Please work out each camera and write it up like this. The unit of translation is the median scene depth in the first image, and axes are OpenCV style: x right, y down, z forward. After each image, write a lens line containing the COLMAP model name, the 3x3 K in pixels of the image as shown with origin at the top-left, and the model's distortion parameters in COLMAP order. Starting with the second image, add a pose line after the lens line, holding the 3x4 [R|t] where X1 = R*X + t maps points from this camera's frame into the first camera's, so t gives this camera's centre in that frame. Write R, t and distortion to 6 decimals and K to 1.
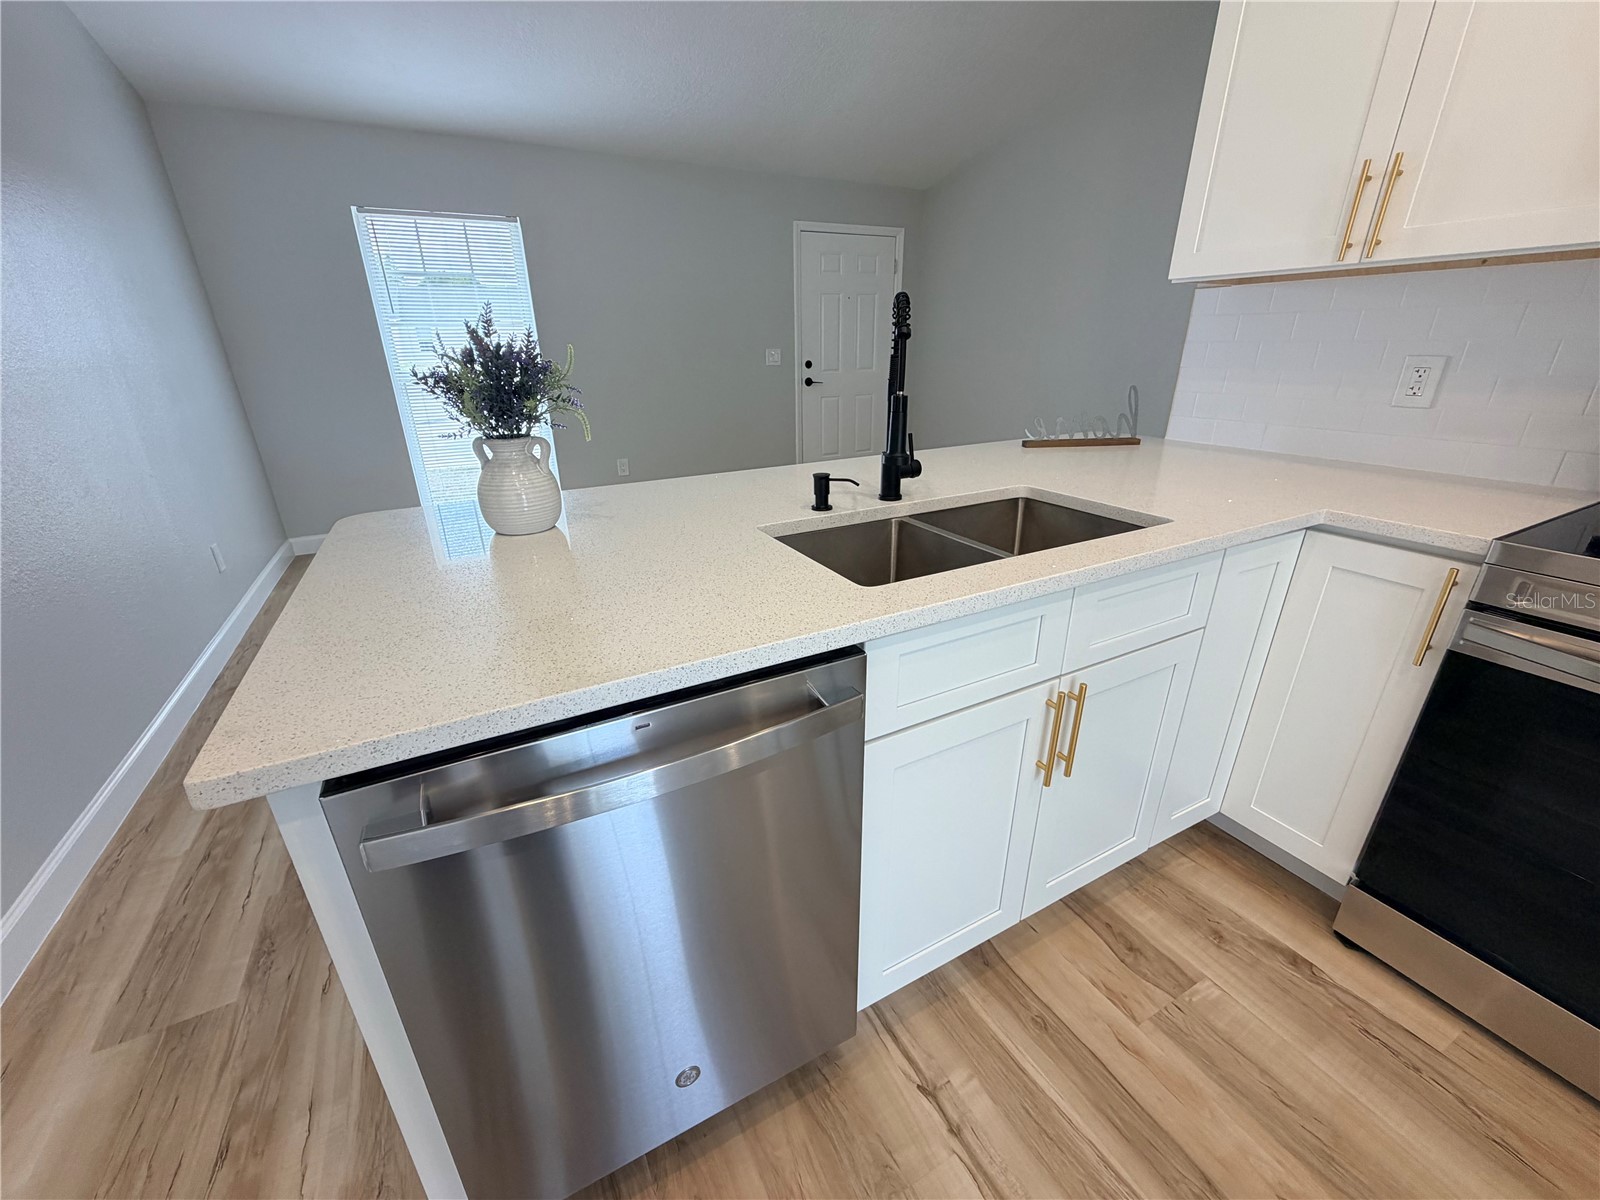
lens RADIAL K [[637.1, 0, 796.5], [0, 637.1, 600.9], [0, 0, 1]] dist [-0.001133, 0.000308]
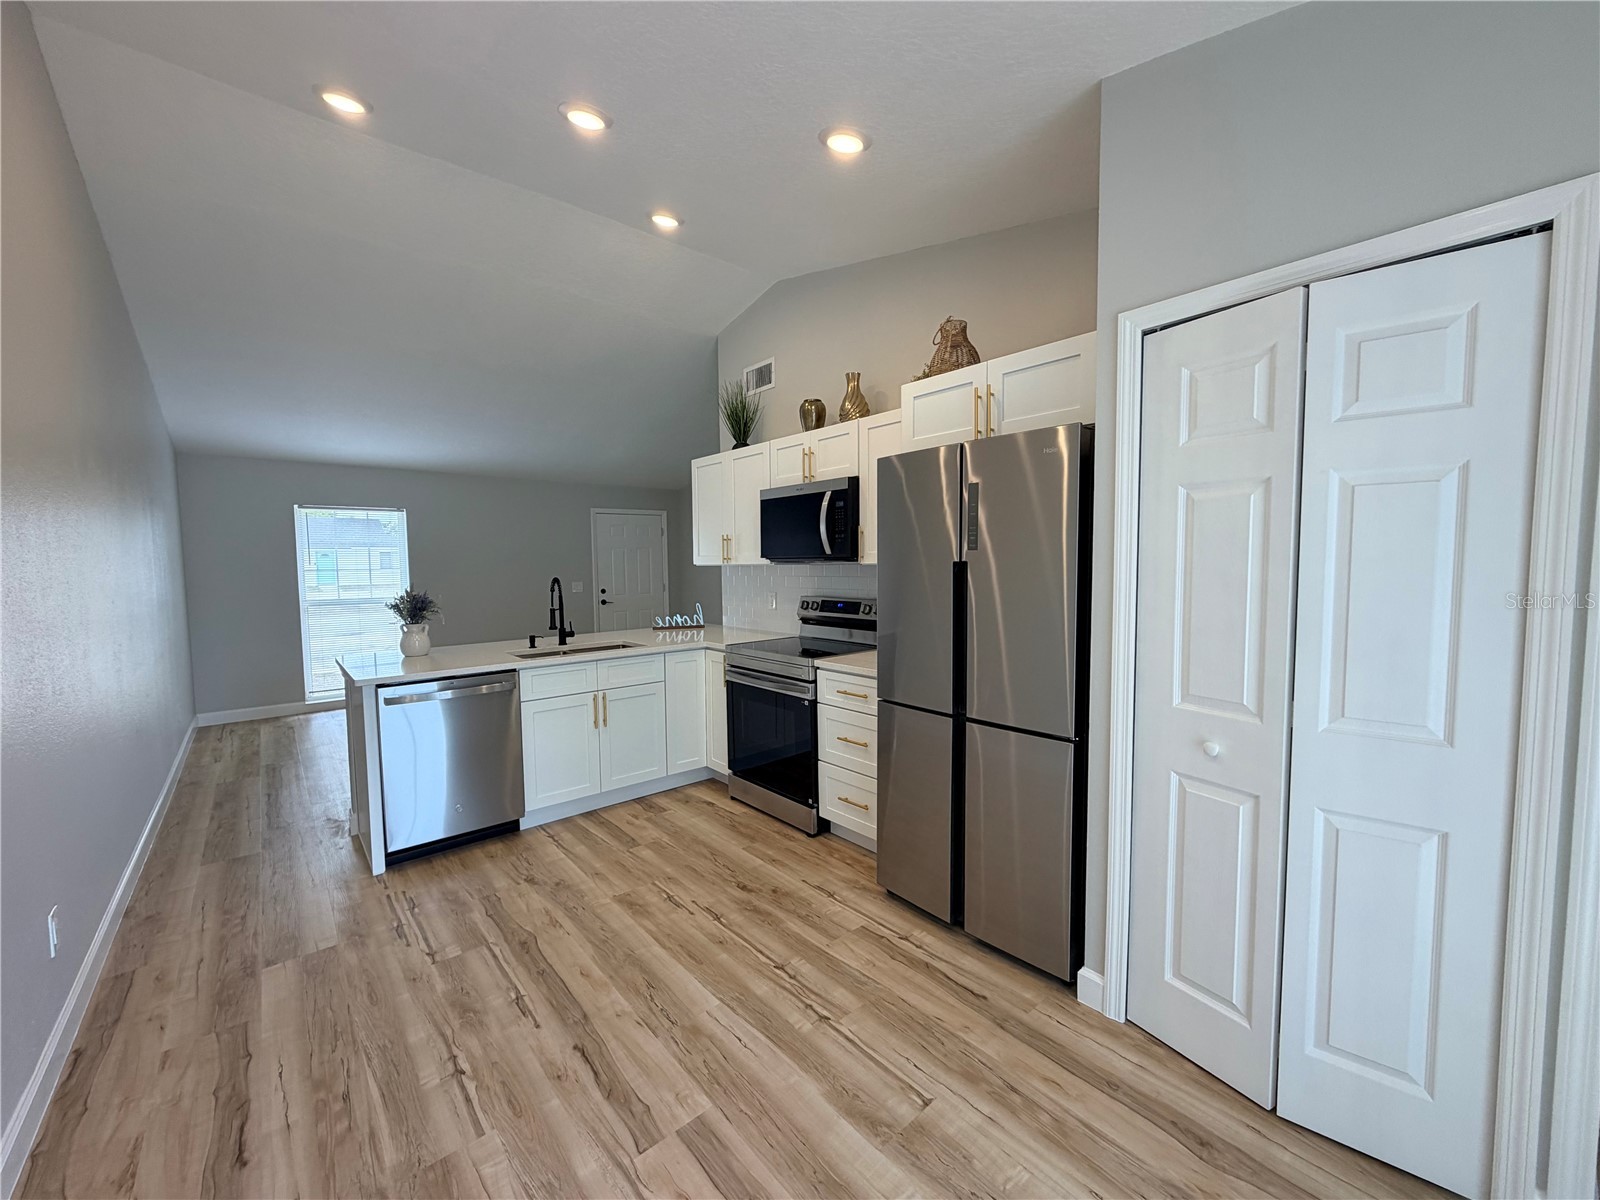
lens RADIAL K [[637.1, 0, 798.7], [0, 637.1, 600.3], [0, 0, 1]] dist [-0.001133, 0.000308]
pose [[0.977214, -0.013099, 0.211854, 0.607409], [0.080891, 0.945757, -0.314644, 0.648084], [-0.196241, 0.324612, 0.925266, -1.925735]]
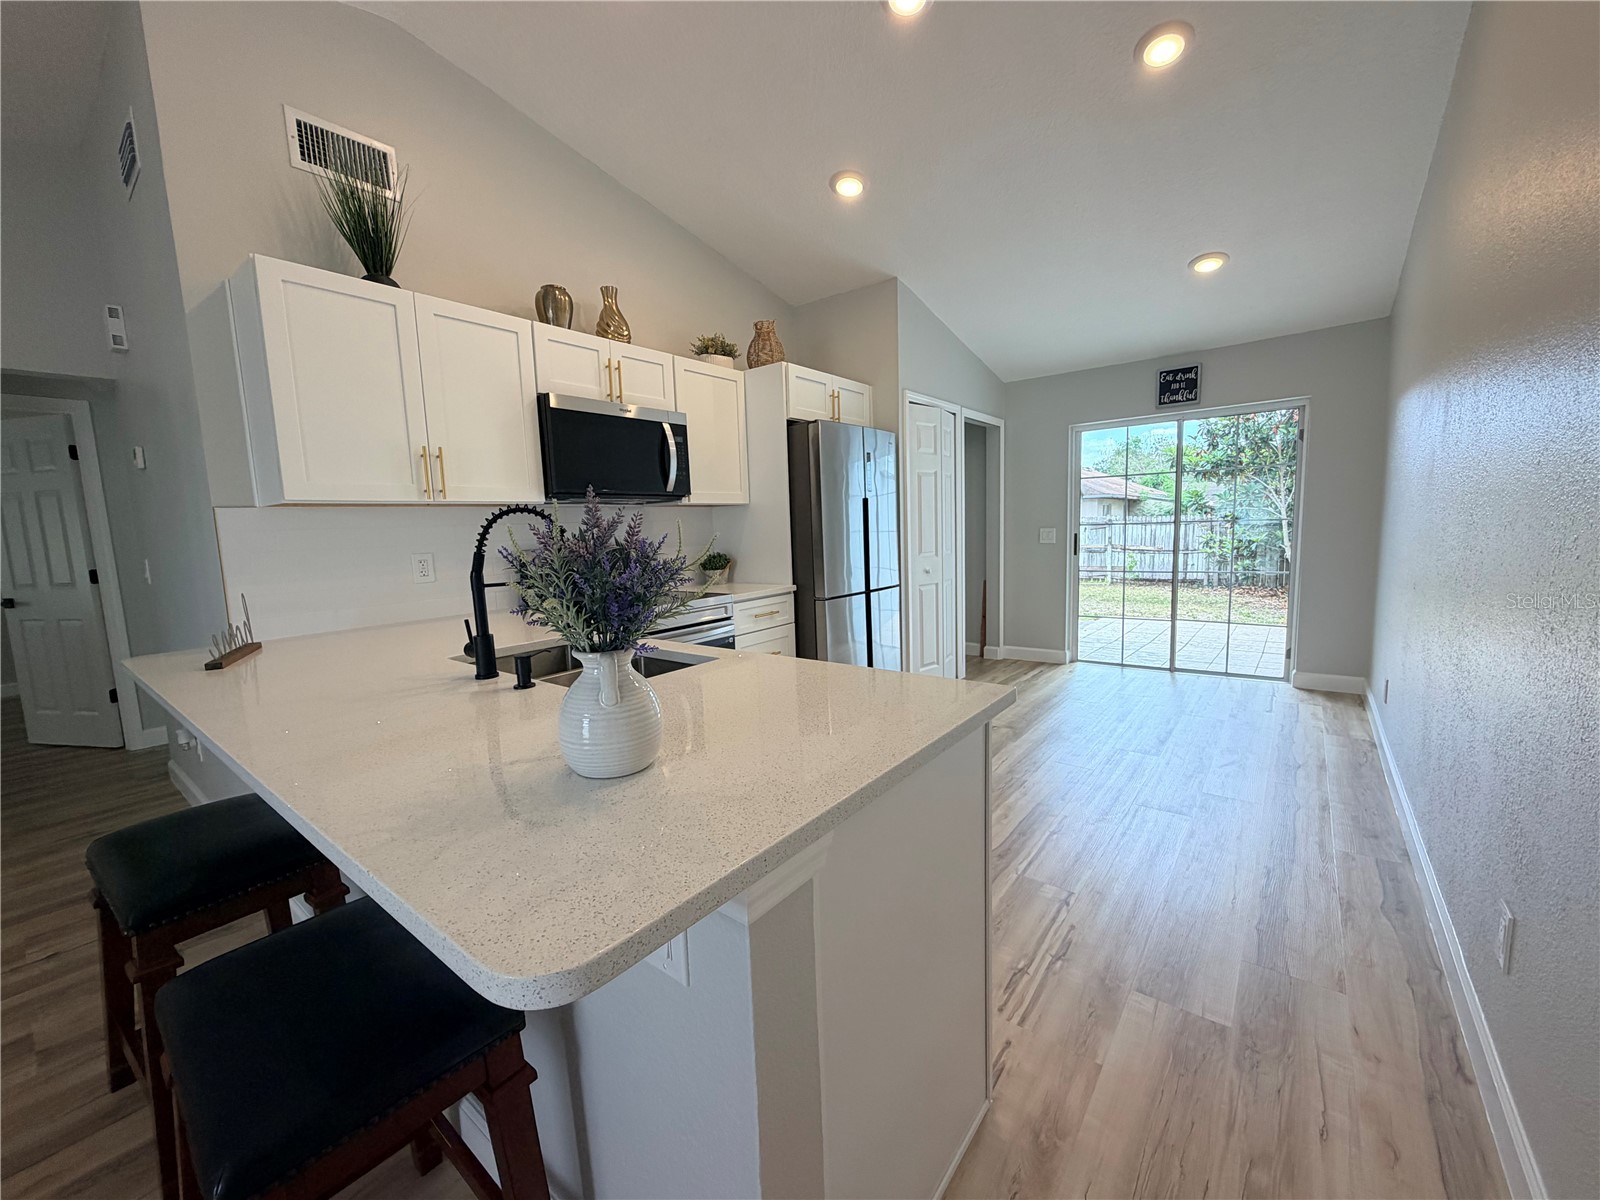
lens RADIAL K [[637.1, 0, 794.7], [0, 637.1, 599.6], [0, 0, 1]] dist [-0.001133, 0.000308]
pose [[-0.403321, -0.078675, 0.911670, -1.130767], [0.384884, 0.889296, 0.247016, -0.376640], [-0.830179, 0.450514, -0.328391, 0.948591]]
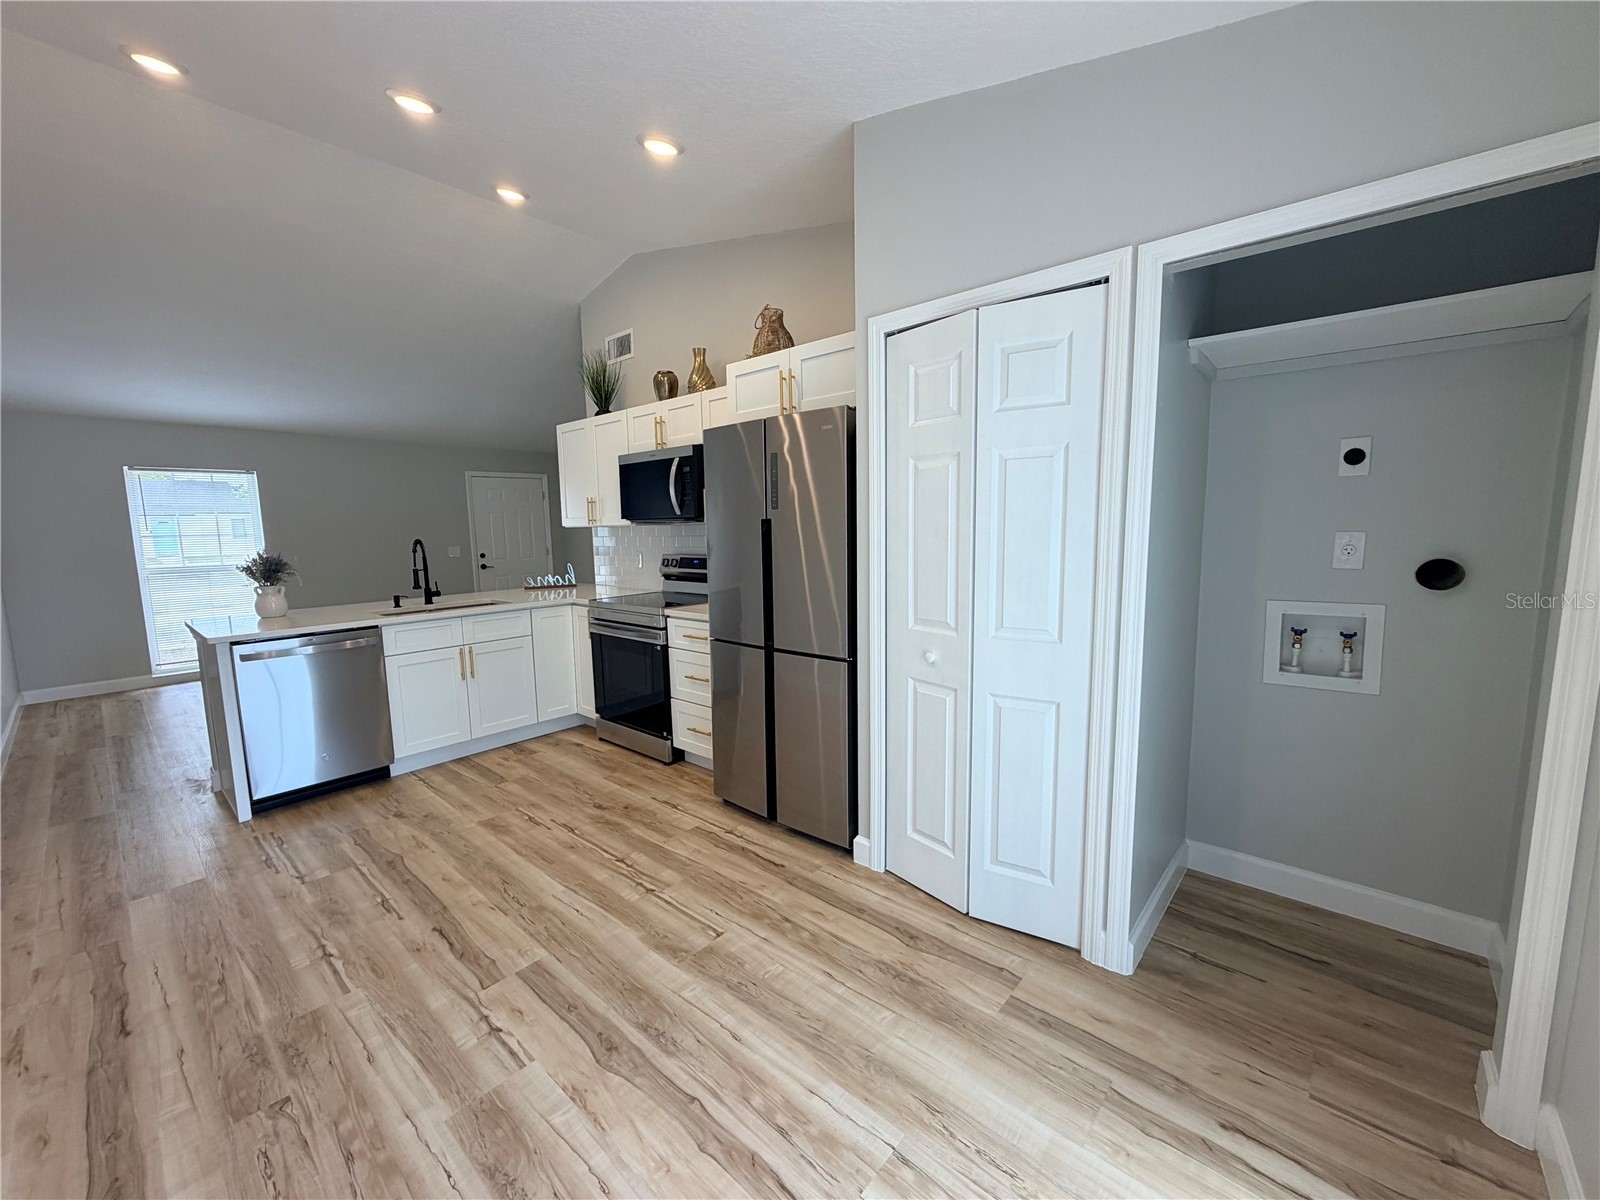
lens RADIAL K [[637.1, 0, 799.0], [0, 637.1, 600.3], [0, 0, 1]] dist [-0.001133, 0.000308]
pose [[0.936930, -0.047457, 0.346280, 0.771744], [0.139657, 0.959045, -0.246433, 0.816543], [-0.320403, 0.279251, 0.905186, -2.276524]]
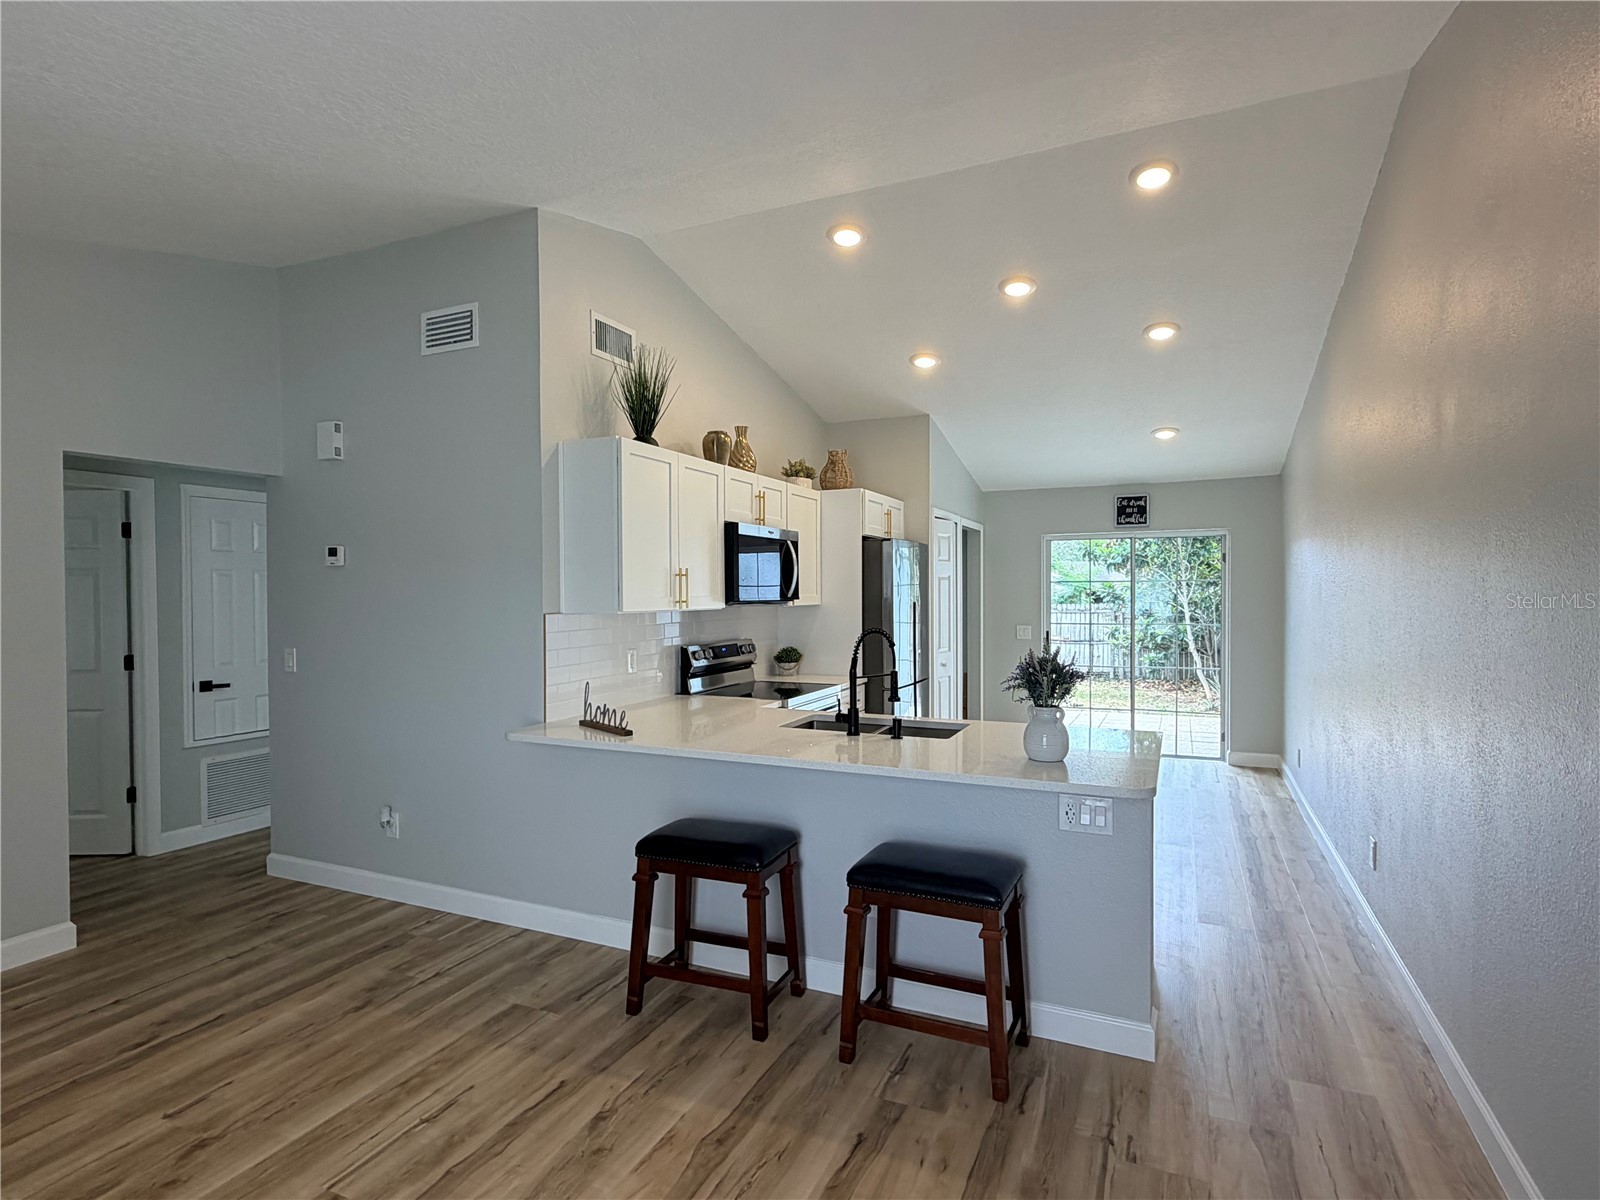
lens RADIAL K [[851.8, 0, 793.5], [0, 851.8, 604.0], [0, 0, 1]] dist [0.001155, -0.000644]
pose [[-0.613701, 0.004275, 0.789527, -1.734840], [0.311698, 0.920072, 0.237302, -1.195520], [-0.725407, 0.391726, -0.565982, 2.517125]]
